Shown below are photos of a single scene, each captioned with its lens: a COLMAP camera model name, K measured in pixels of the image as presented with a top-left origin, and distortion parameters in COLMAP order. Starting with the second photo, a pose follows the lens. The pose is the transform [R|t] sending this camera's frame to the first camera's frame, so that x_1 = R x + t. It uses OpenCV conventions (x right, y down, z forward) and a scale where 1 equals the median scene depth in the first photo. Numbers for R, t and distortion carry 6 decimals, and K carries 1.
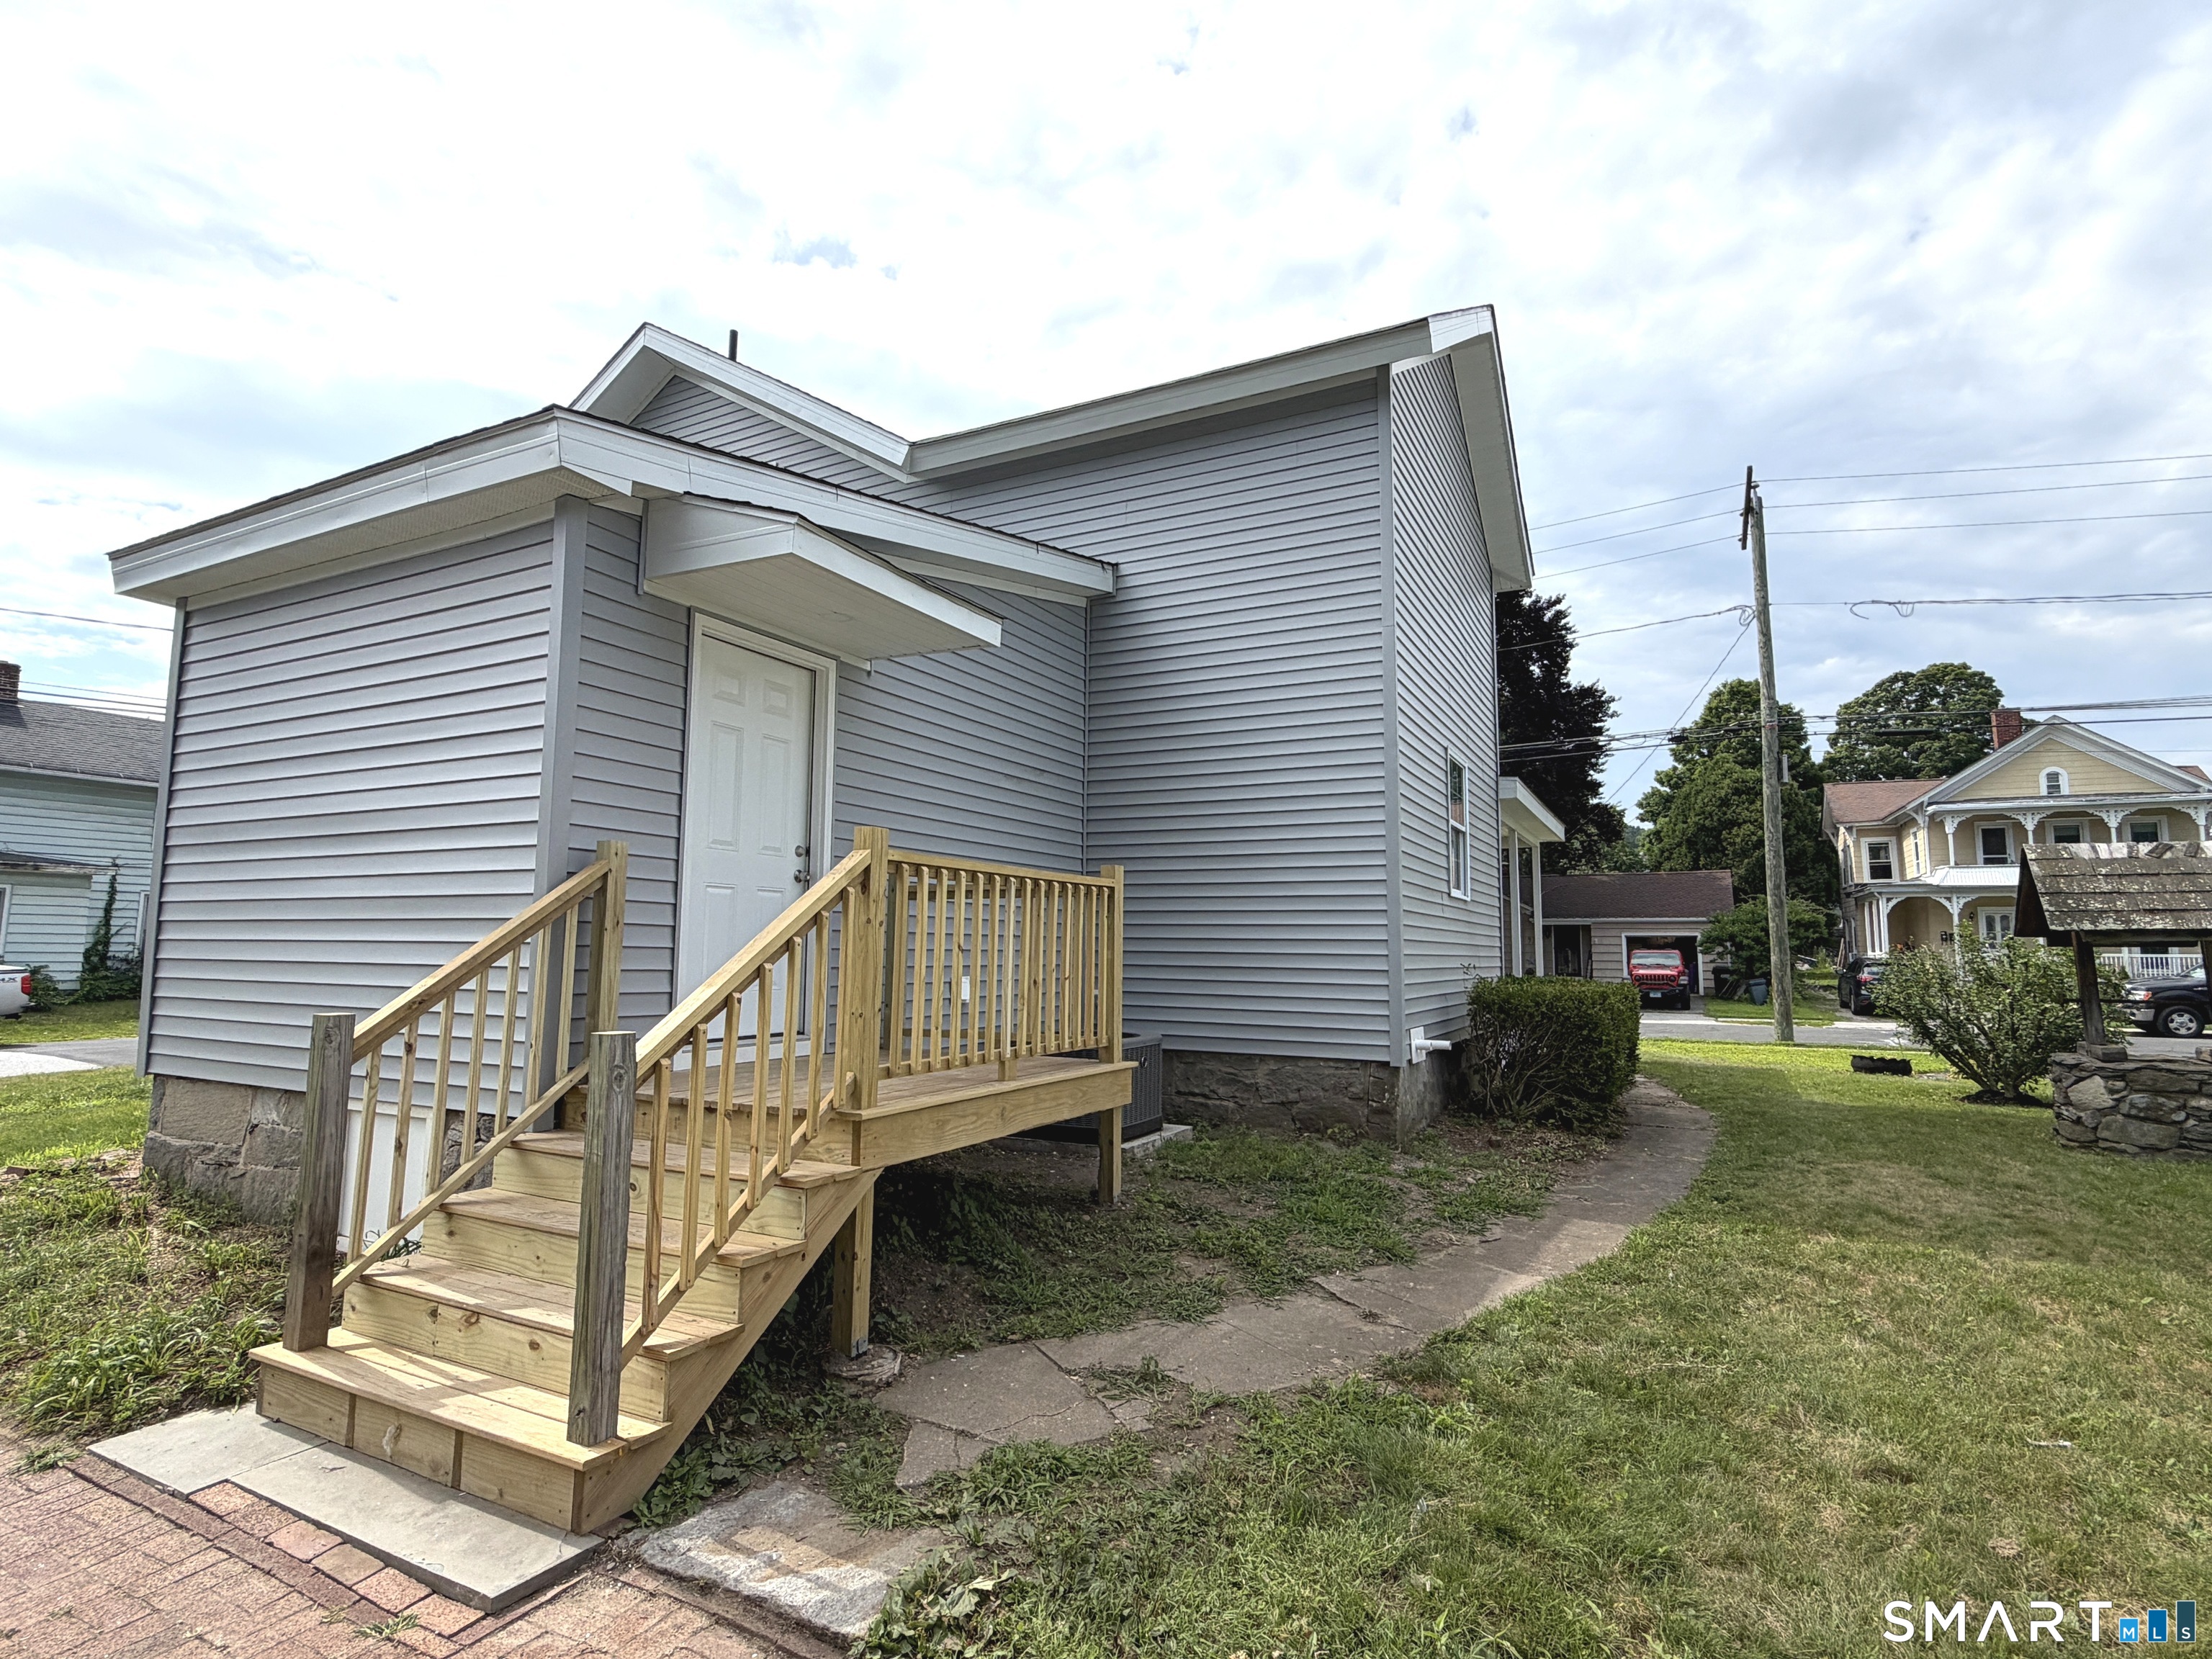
lens RADIAL K [[1078.7, 0, 1106.0], [0, 1078.7, 829.5], [0, 0, 1]] dist [0.001871, 0.000132]
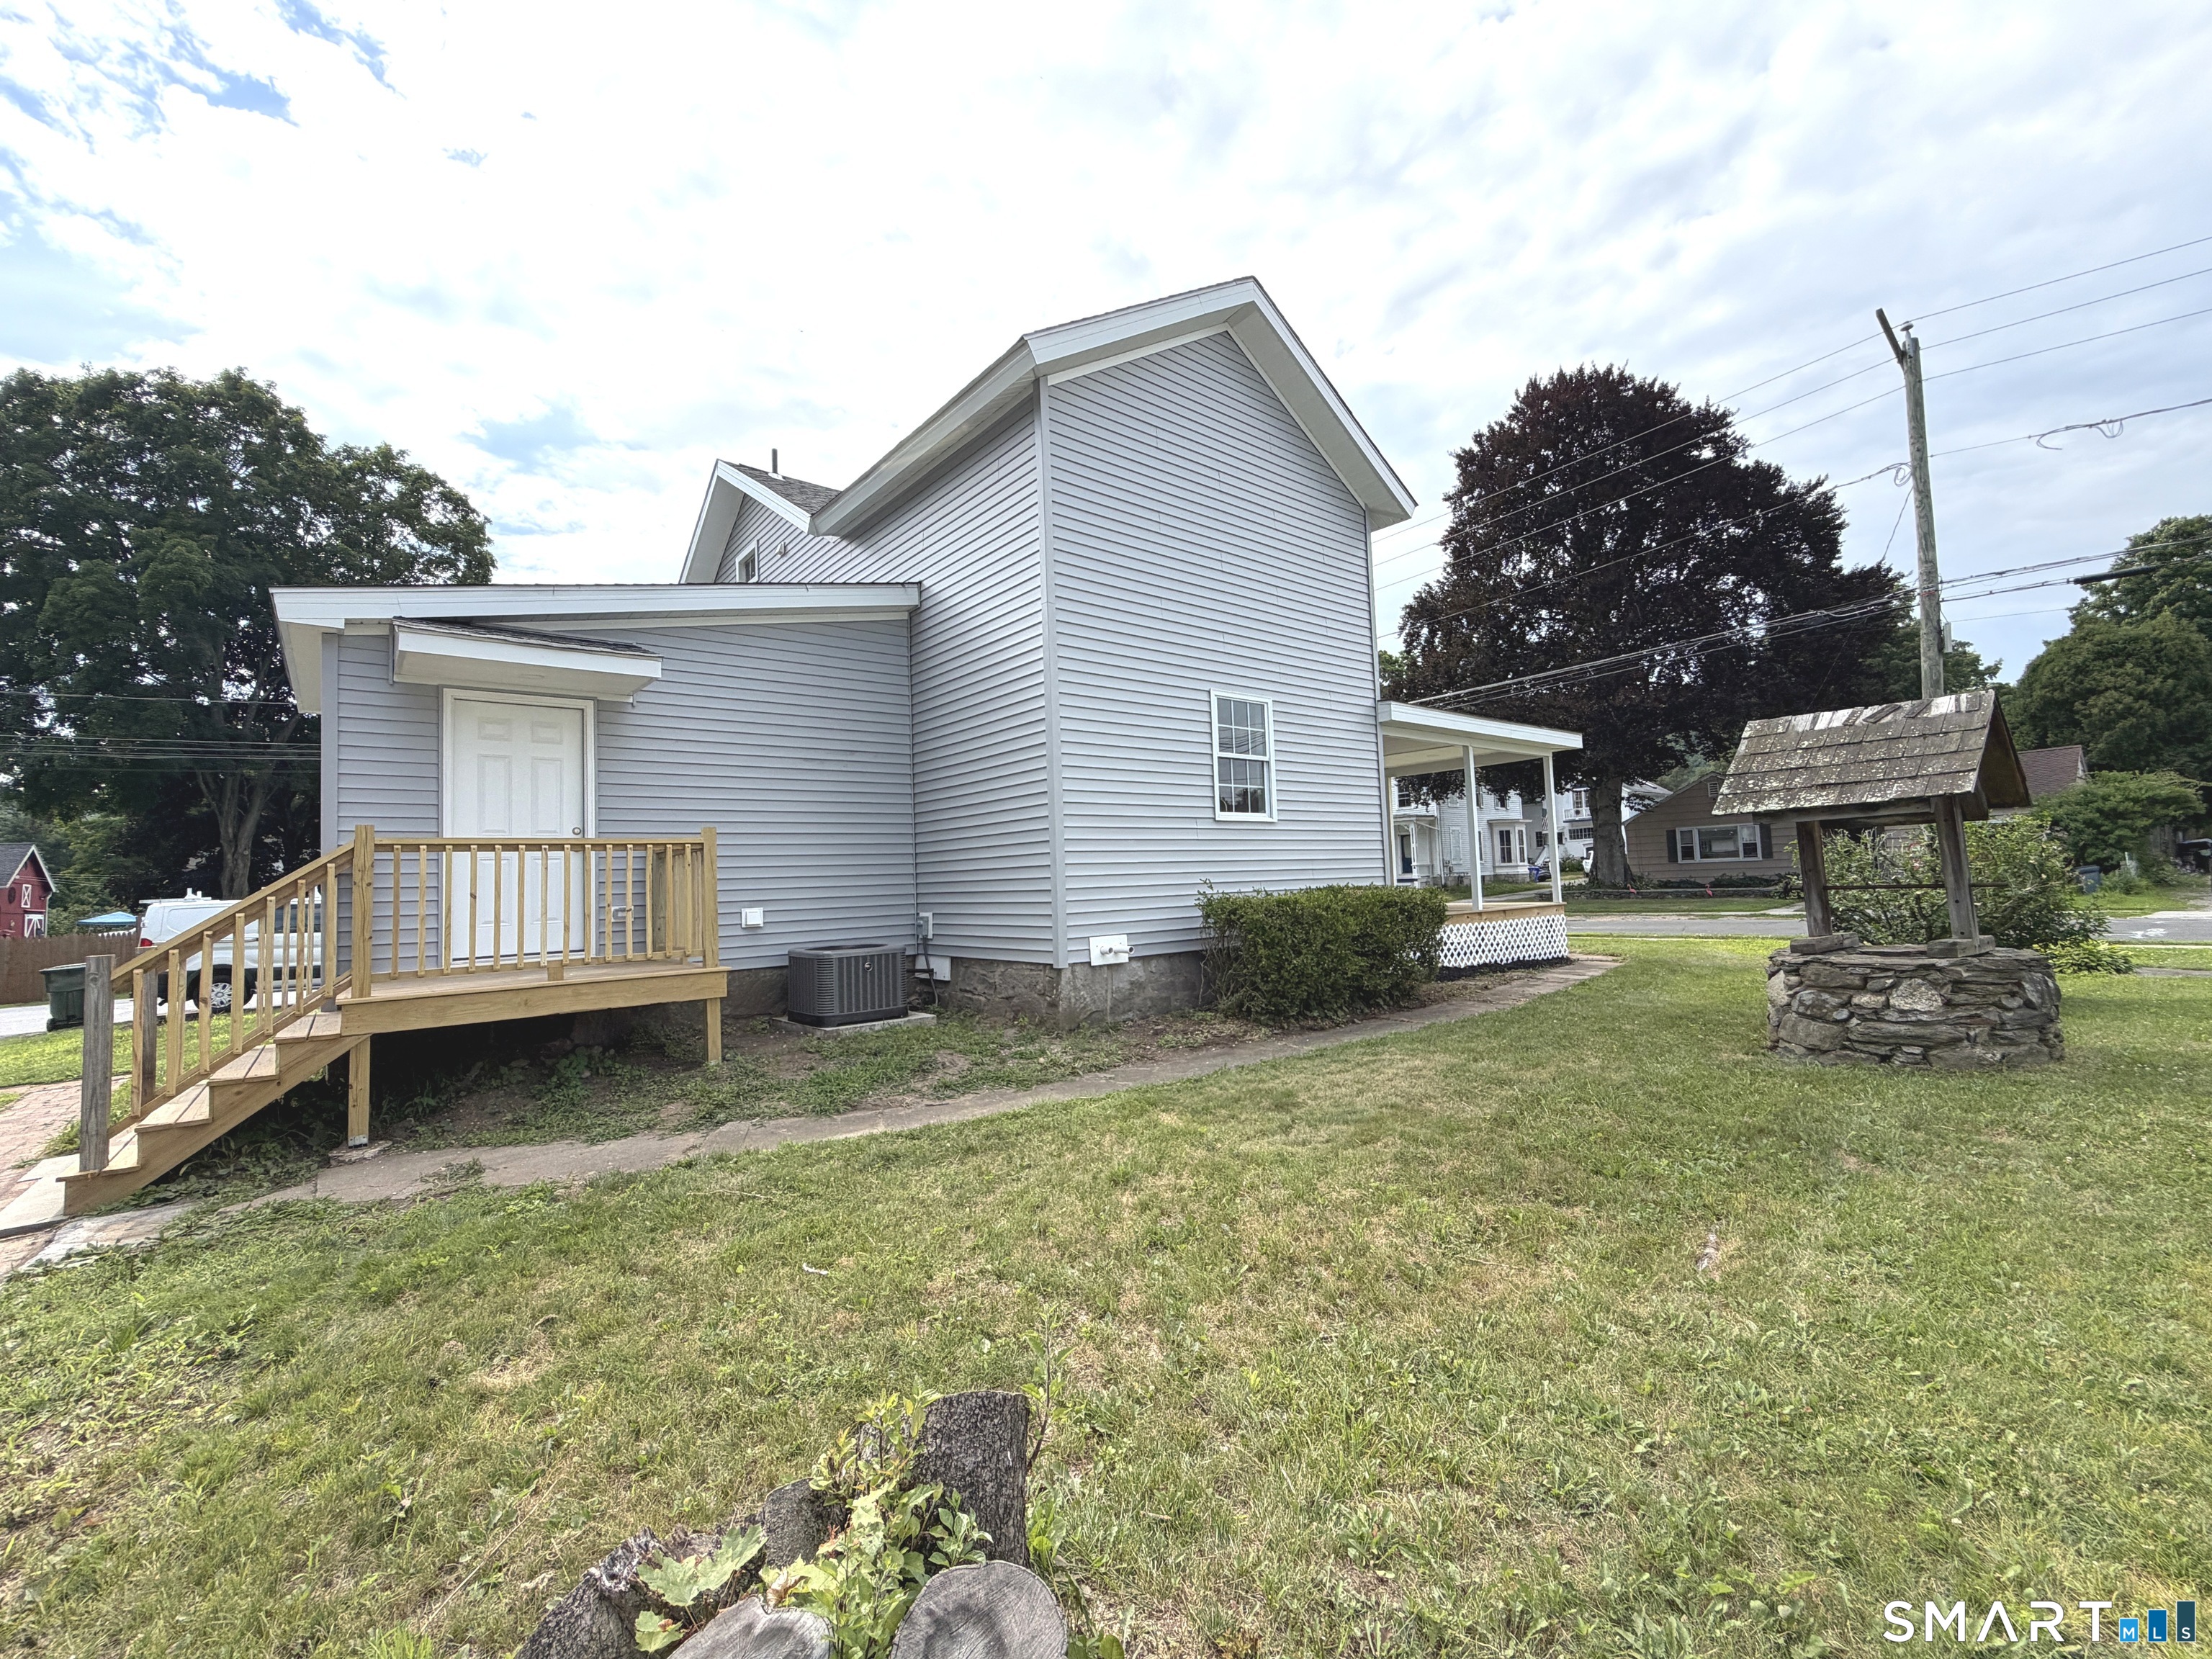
lens RADIAL K [[881.0, 0, 1099.9], [0, 881.0, 837.0], [0, 0, 1]] dist [0.001752, 0.000347]
pose [[0.923548, -0.066031, -0.377754, 0.662436], [0.090670, 0.994733, 0.047795, 0.027370], [0.372609, -0.078392, 0.924672, 0.102904]]
